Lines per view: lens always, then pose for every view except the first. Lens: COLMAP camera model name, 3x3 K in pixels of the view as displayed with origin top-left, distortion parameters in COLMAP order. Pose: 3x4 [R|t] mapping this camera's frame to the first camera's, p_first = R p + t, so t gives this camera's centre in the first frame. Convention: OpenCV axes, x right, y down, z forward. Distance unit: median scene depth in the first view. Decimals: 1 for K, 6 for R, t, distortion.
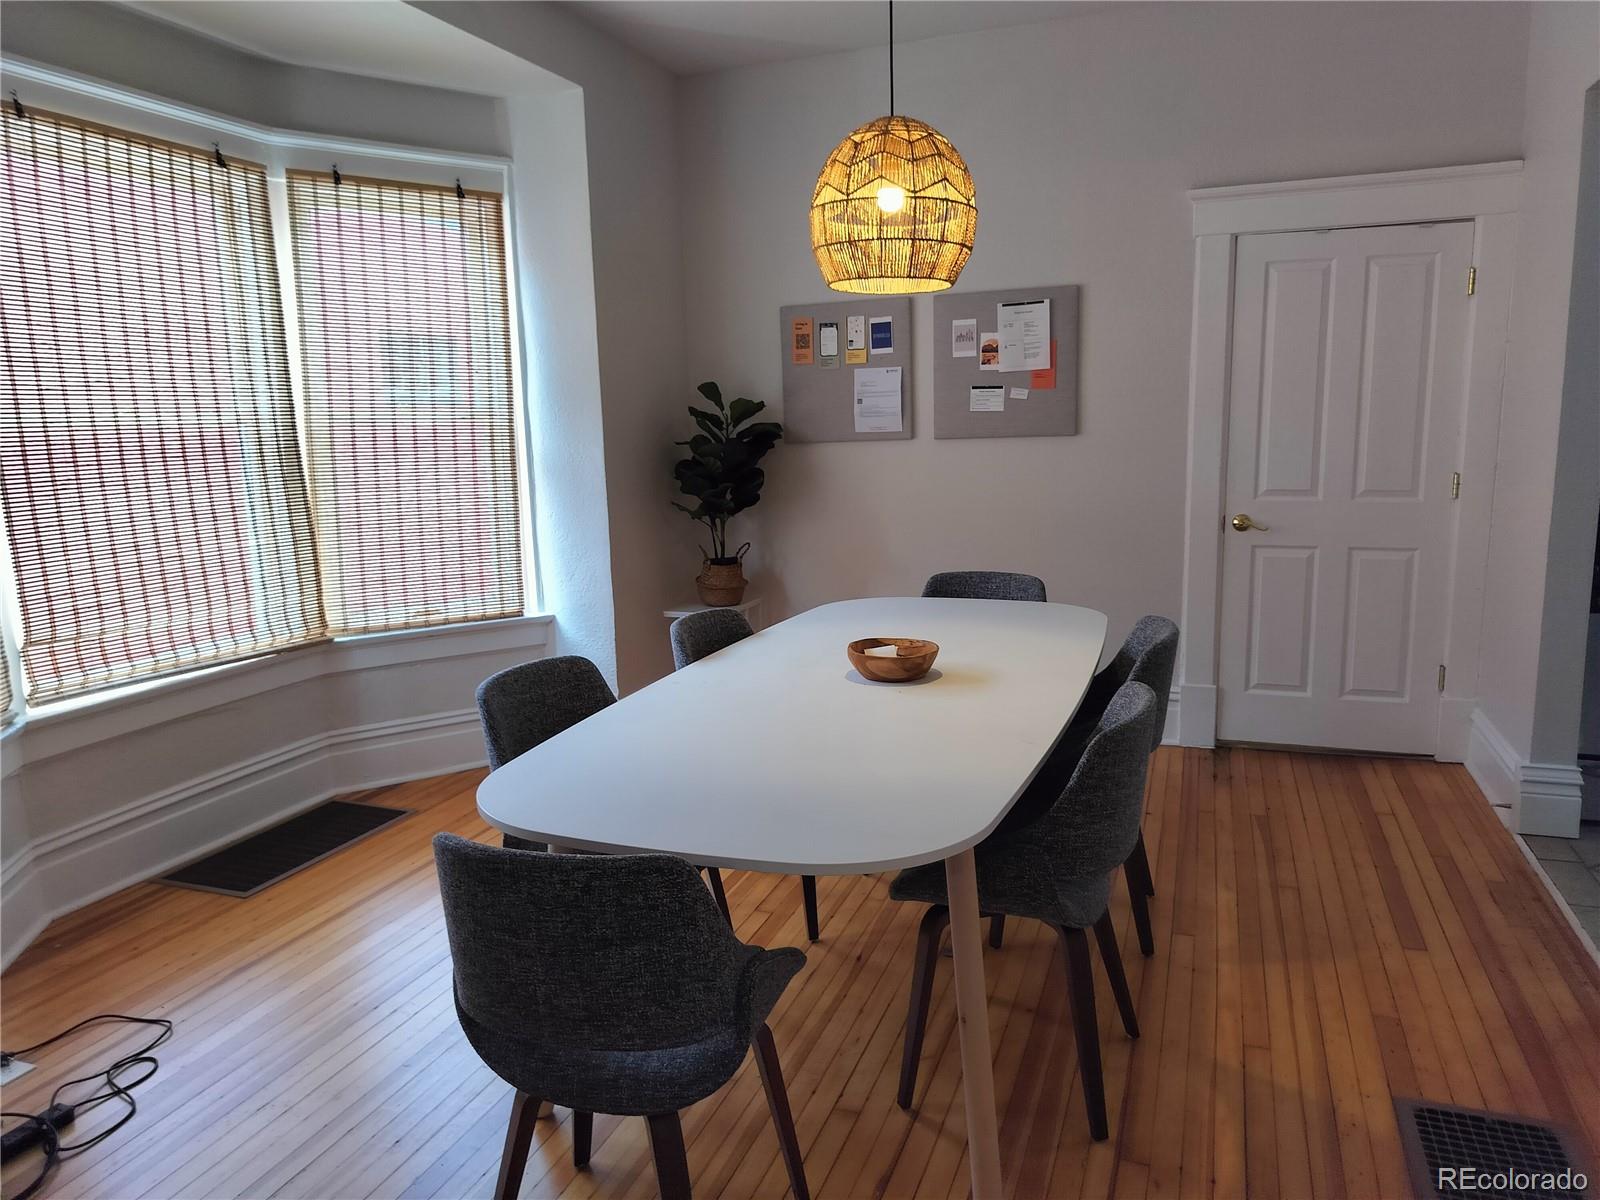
lens RADIAL K [[1129.3, 0, 803.3], [0, 1129.3, 590.7], [0, 0, 1]] dist [0.004214, -0.002931]
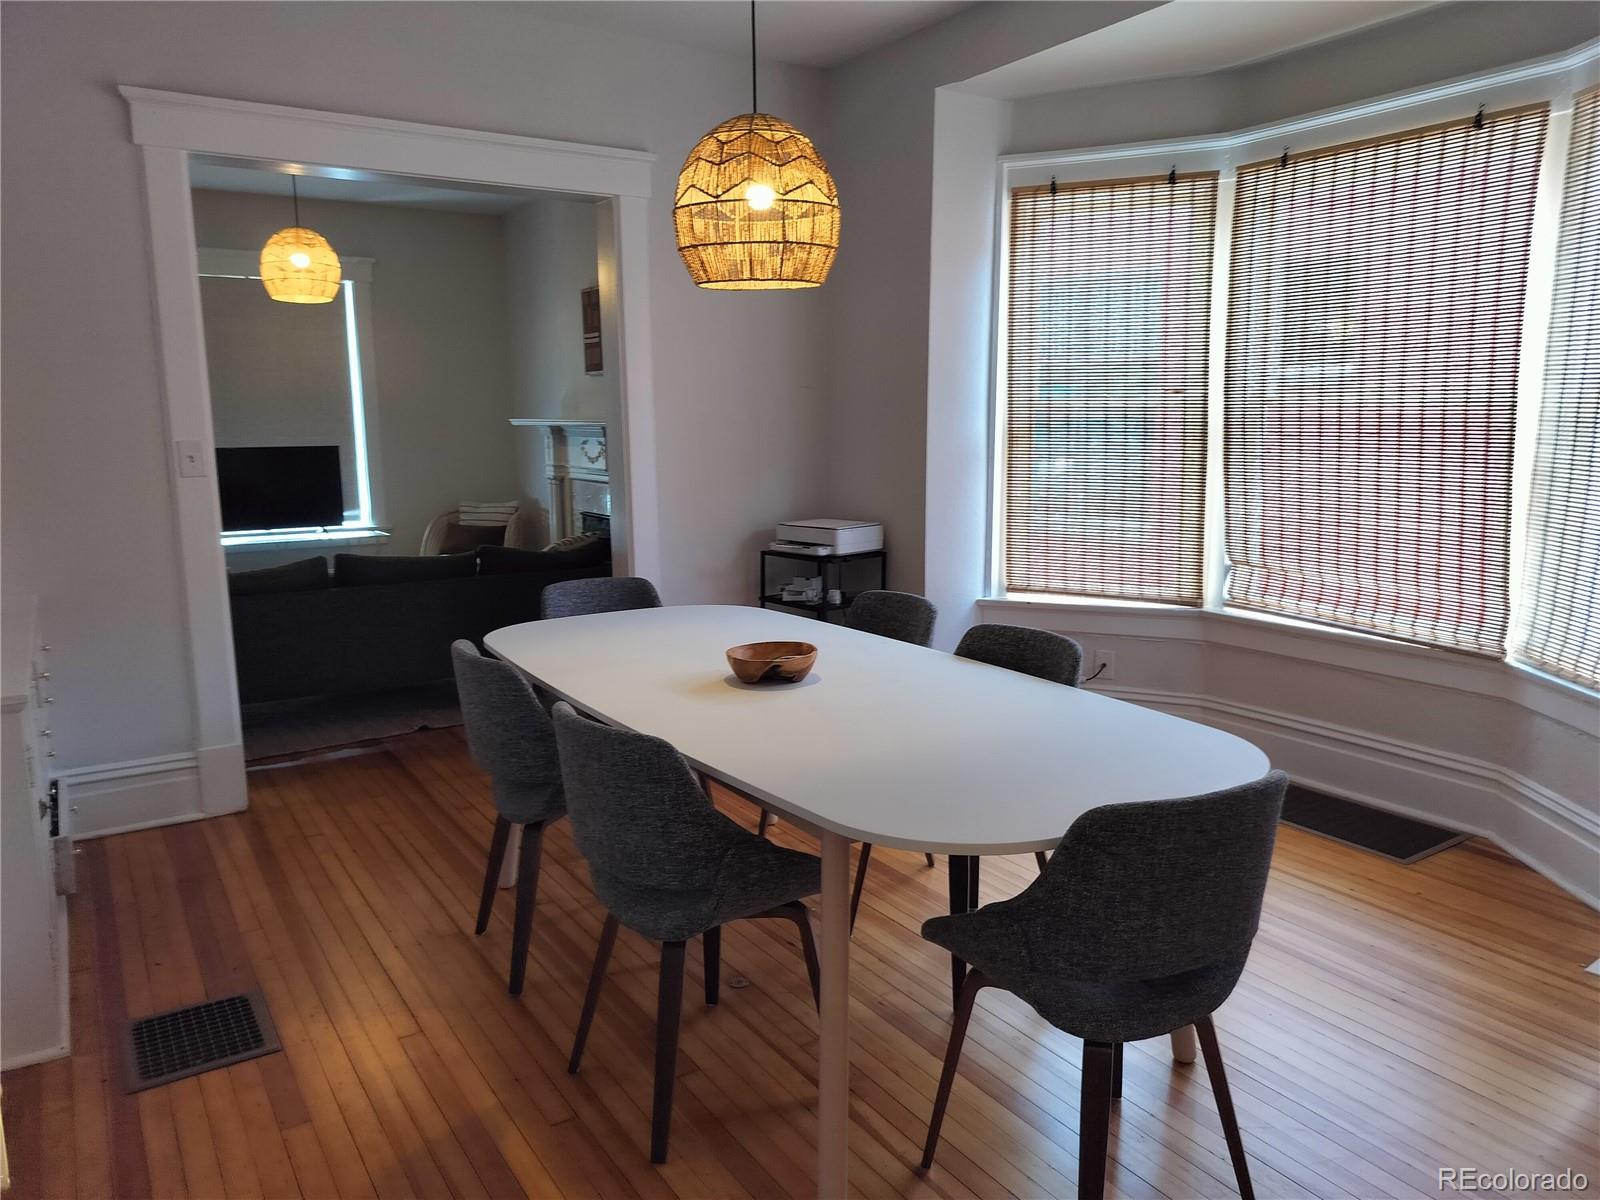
lens RADIAL K [[1129.3, 0, 803.9], [0, 1129.3, 611.8], [0, 0, 1]] dist [0.004214, -0.002931]
pose [[-0.594365, 0.153476, -0.789415, 0.652304], [-0.119144, 0.953982, 0.275177, -0.189562], [0.795321, 0.257610, -0.548728, 1.216972]]
